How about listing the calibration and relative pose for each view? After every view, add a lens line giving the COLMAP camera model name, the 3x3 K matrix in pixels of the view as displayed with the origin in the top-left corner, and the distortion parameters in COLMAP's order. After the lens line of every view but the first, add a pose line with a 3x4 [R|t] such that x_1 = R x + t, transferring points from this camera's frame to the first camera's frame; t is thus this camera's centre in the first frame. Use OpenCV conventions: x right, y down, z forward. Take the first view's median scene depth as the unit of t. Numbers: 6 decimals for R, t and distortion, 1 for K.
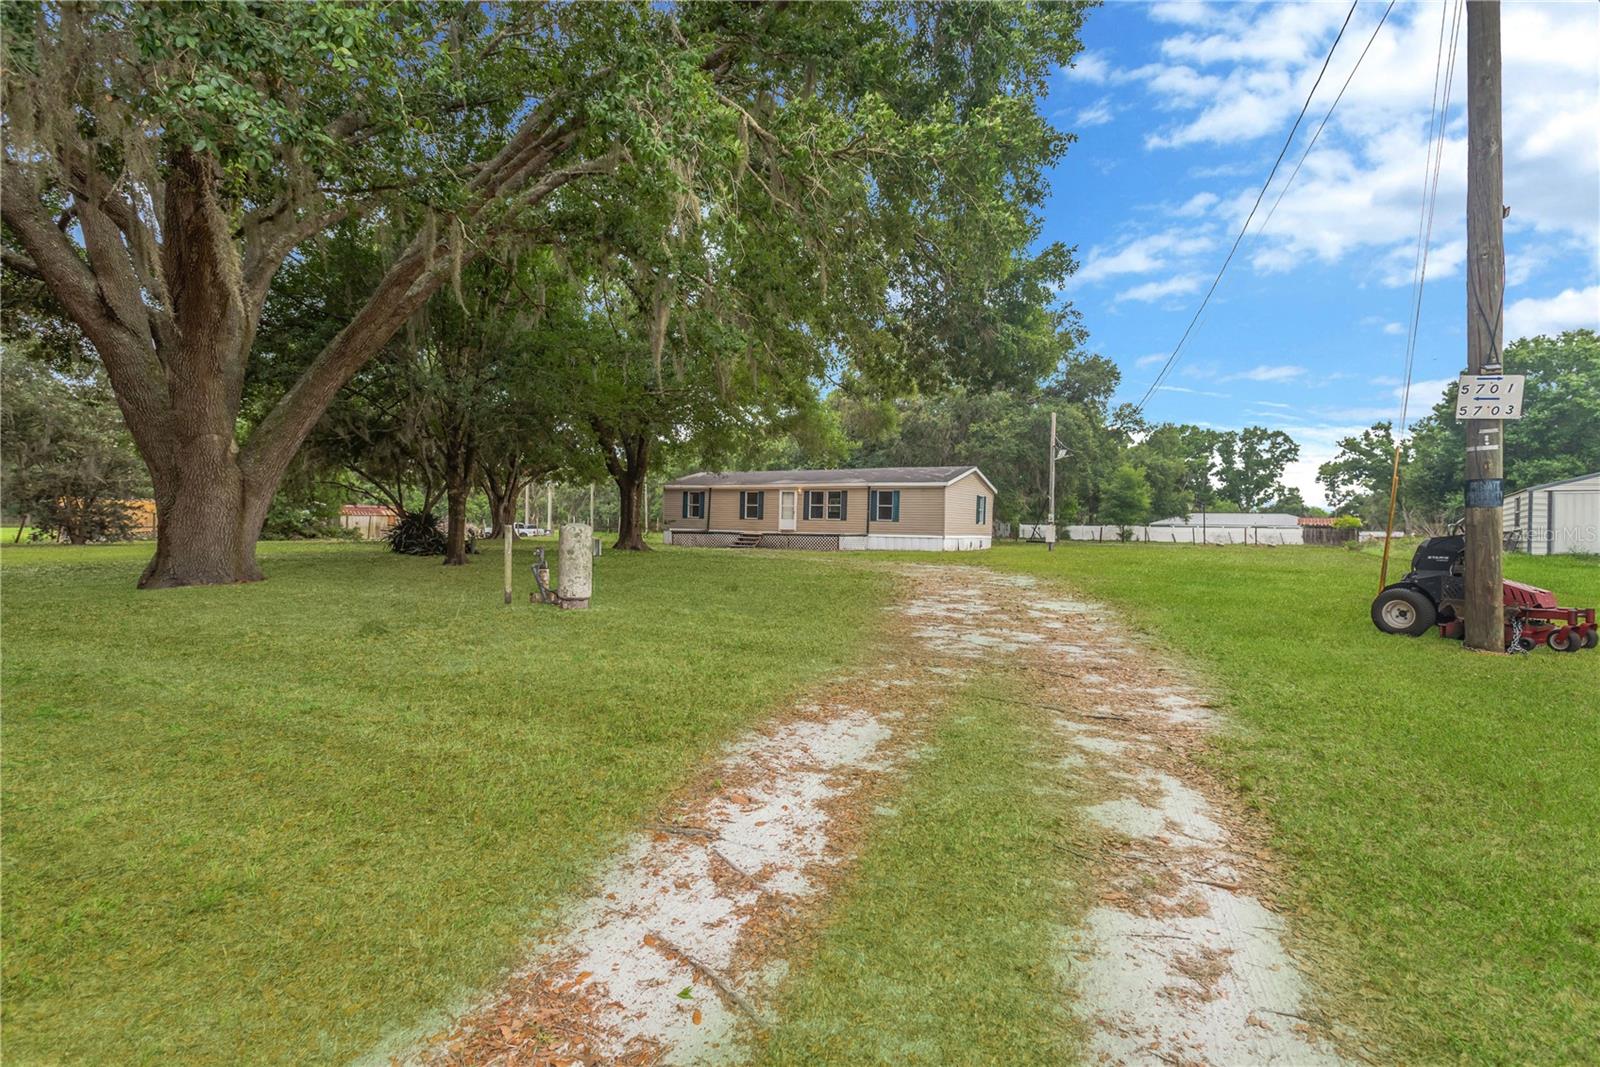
lens RADIAL K [[753.4, 0, 809.7], [0, 753.4, 532.2], [0, 0, 1]] dist [0.010602, -0.001185]
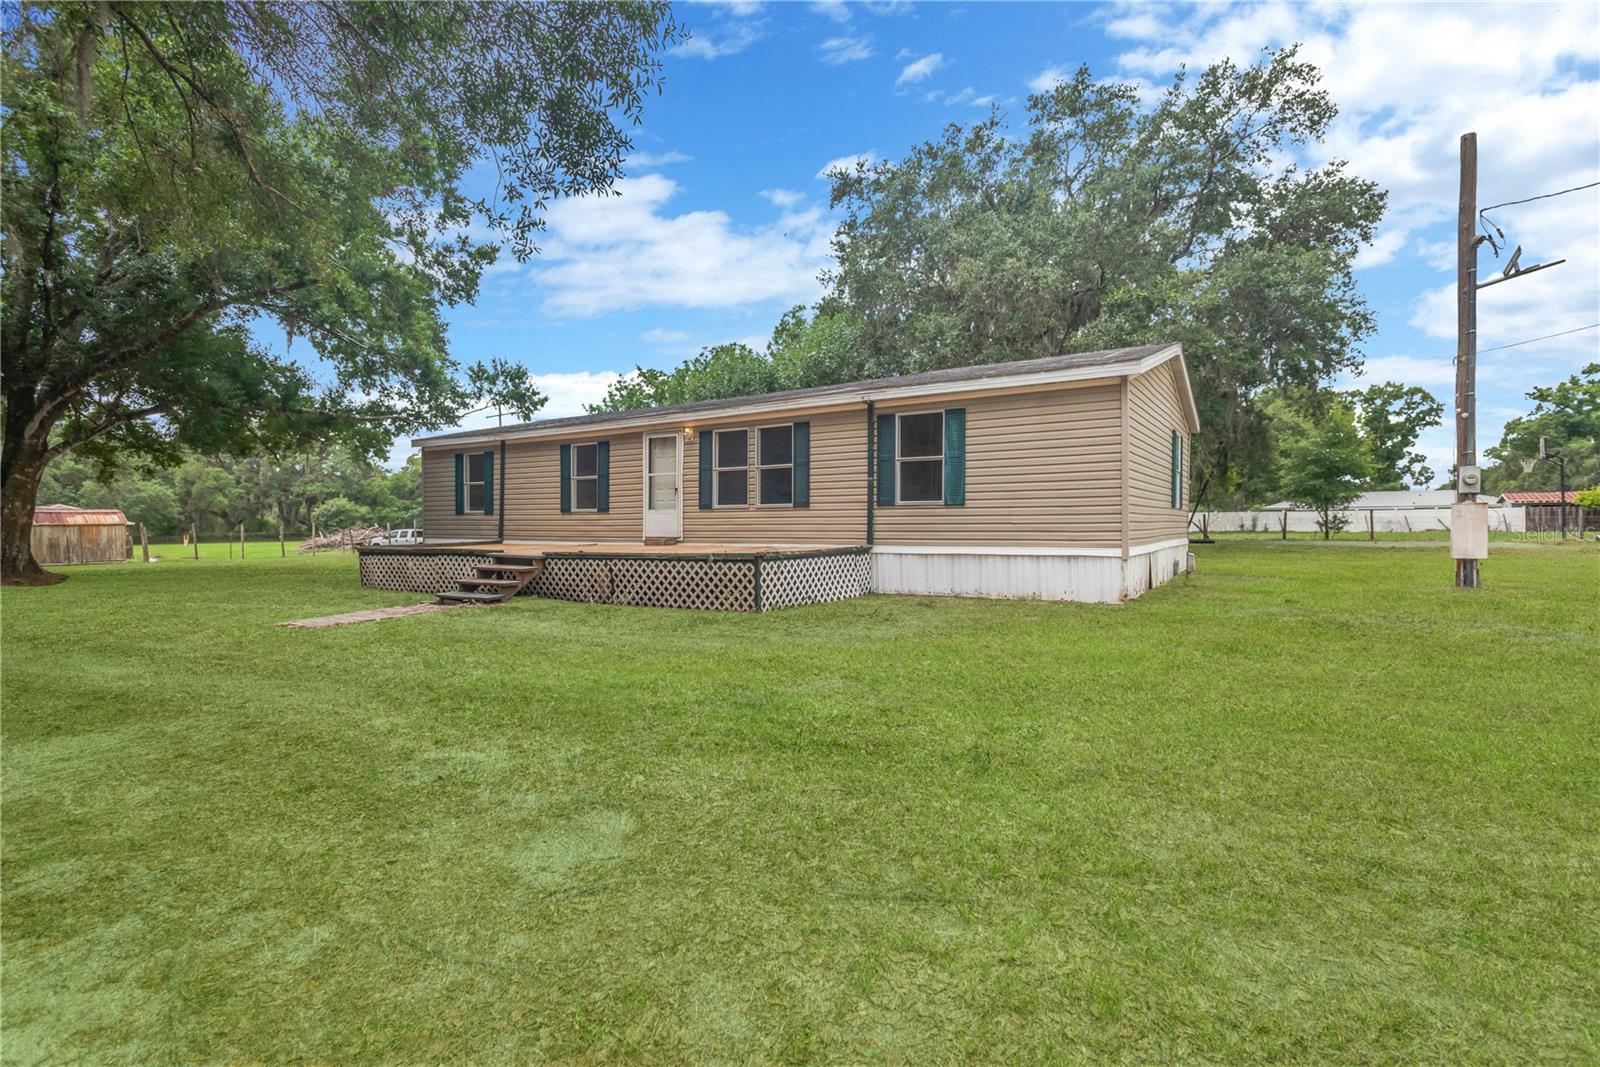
lens RADIAL K [[755.0, 0, 799.7], [0, 755.0, 511.3], [0, 0, 1]] dist [0.010304, -0.000696]
pose [[0.998350, -0.027249, -0.050548, 0.058992], [0.026015, 0.999351, -0.024915, -0.004847], [0.051194, 0.023559, 0.998411, 0.620473]]
